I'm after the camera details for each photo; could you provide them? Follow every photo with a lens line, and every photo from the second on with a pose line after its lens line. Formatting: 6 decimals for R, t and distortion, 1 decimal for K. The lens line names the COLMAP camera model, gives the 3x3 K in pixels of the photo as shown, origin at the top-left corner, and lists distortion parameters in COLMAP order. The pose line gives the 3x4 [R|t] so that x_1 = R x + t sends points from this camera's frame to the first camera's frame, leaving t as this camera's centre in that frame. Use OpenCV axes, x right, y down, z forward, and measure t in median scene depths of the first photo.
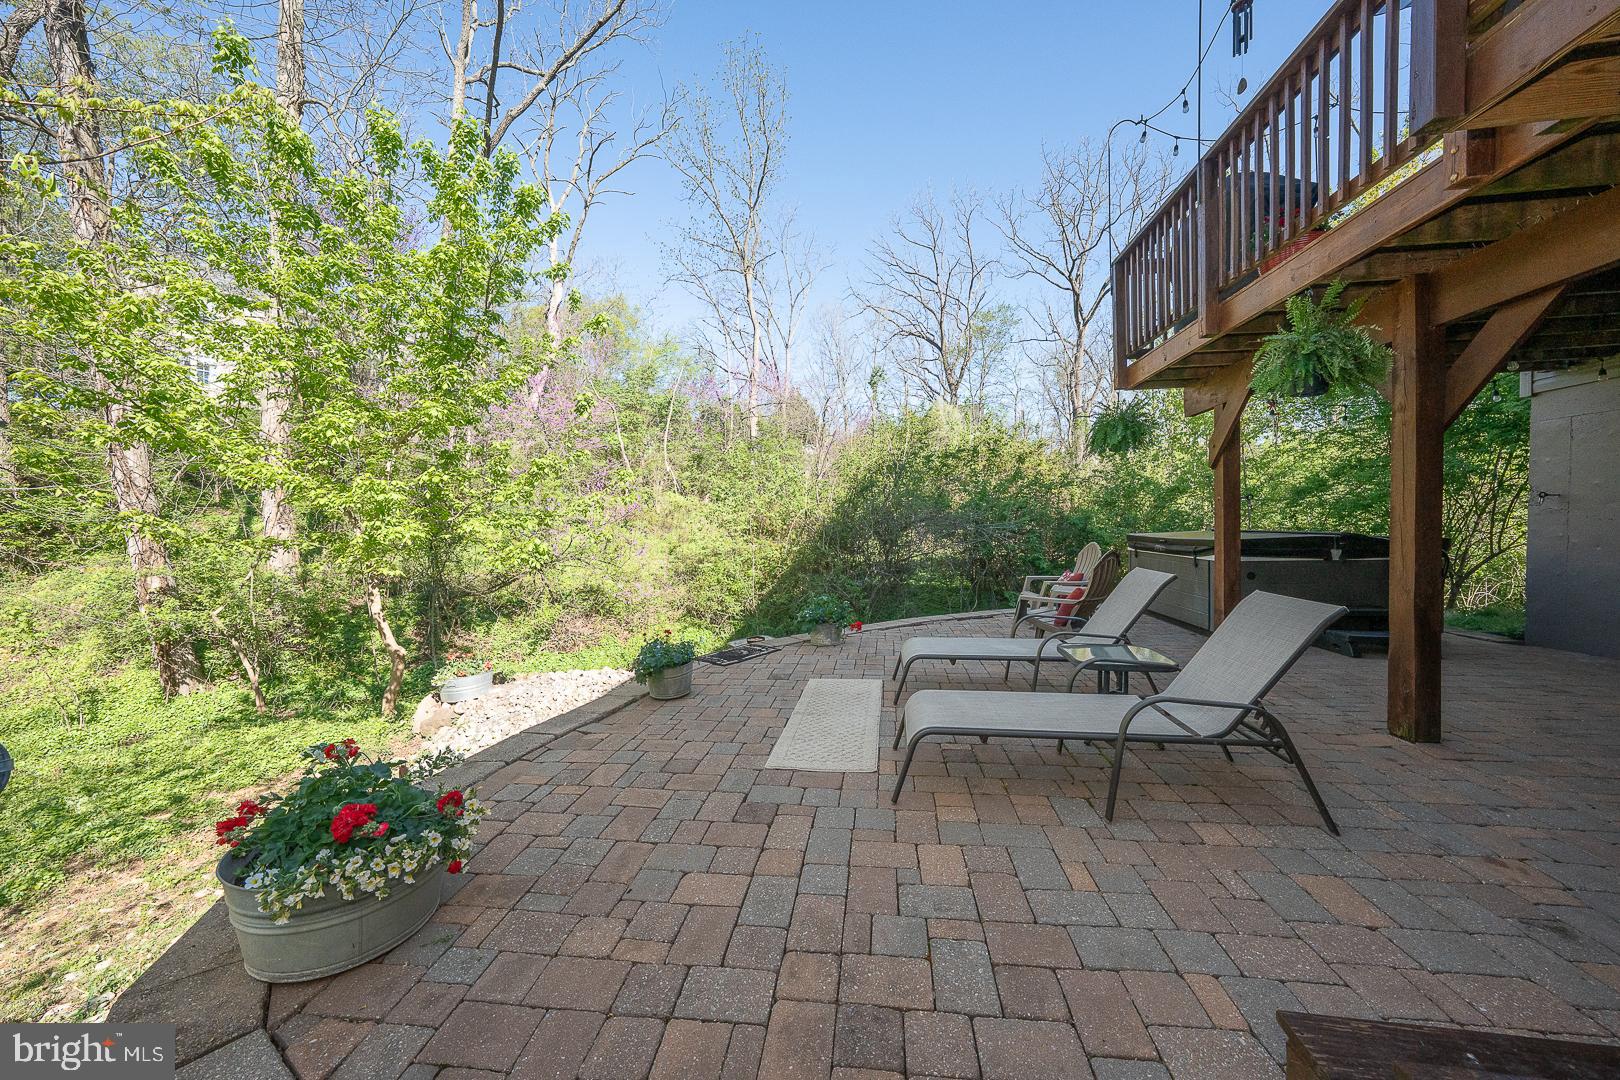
lens RADIAL K [[561.9, 0, 812.0], [0, 561.9, 538.2], [0, 0, 1]] dist [-0.023195, 0.001642]
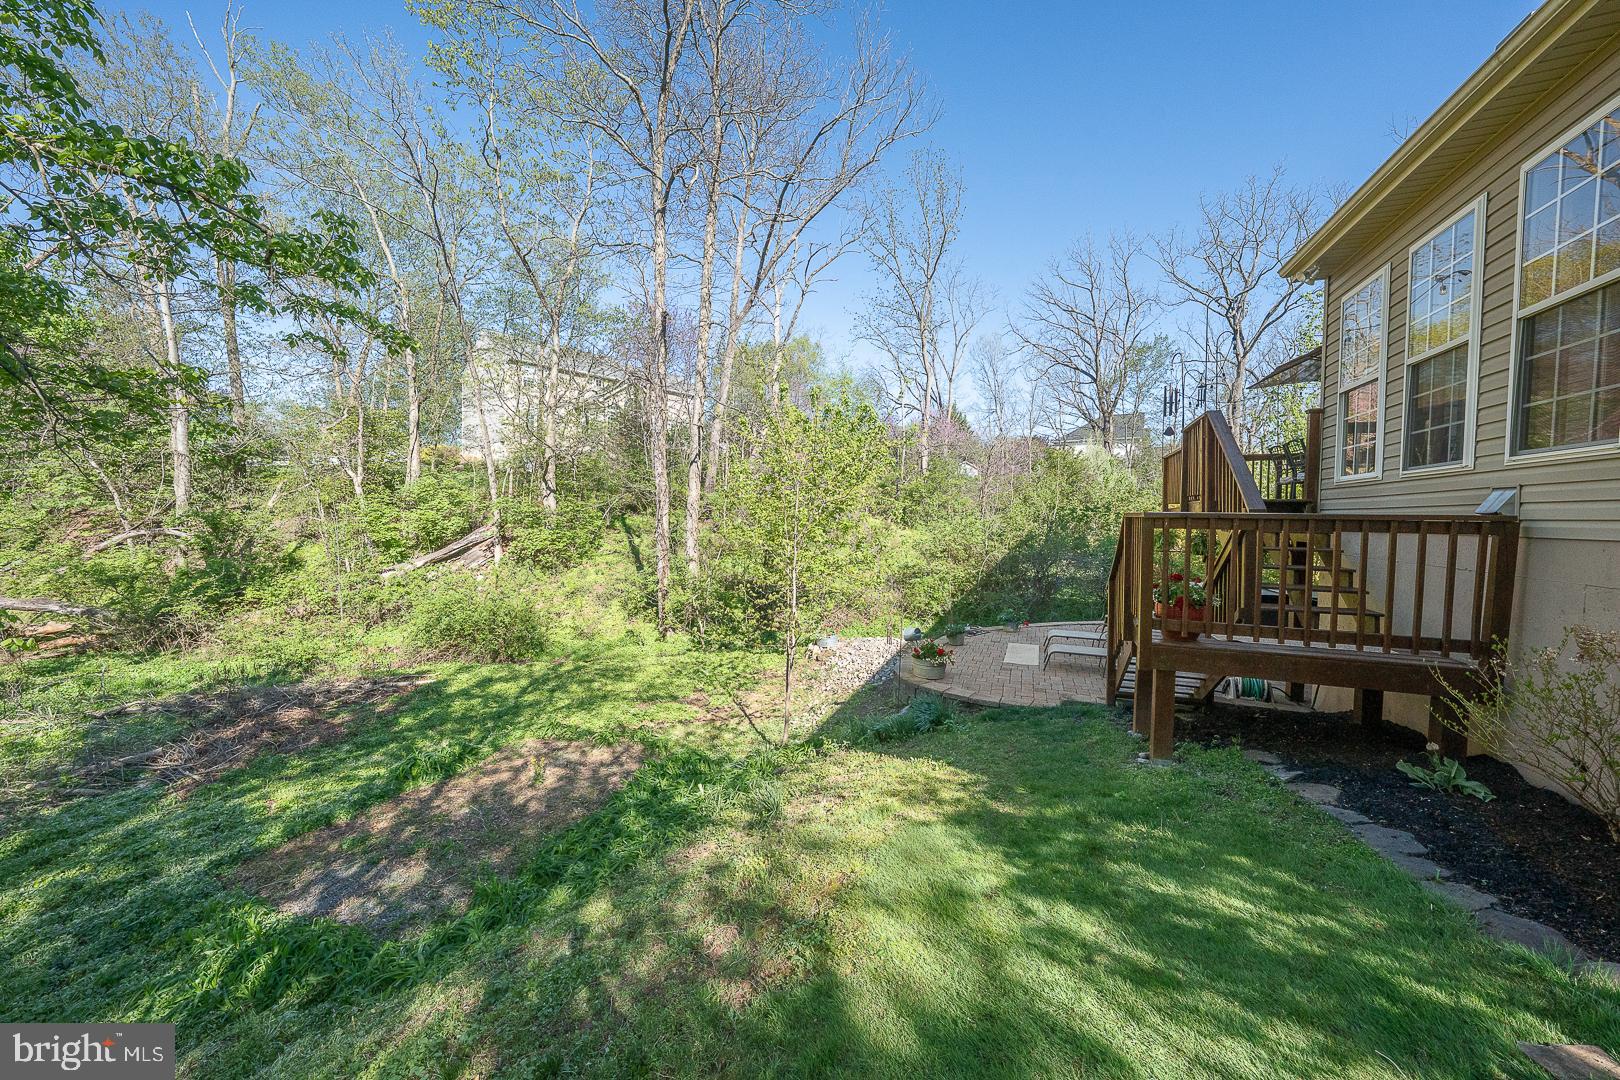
lens RADIAL K [[561.9, 0, 806.4], [0, 561.9, 539.1], [0, 0, 1]] dist [-0.023195, 0.001642]
pose [[0.967010, 0.031247, -0.252816, -0.038863], [-0.027956, 0.999471, 0.016602, -0.034796], [0.253201, -0.008986, 0.967372, -0.248280]]
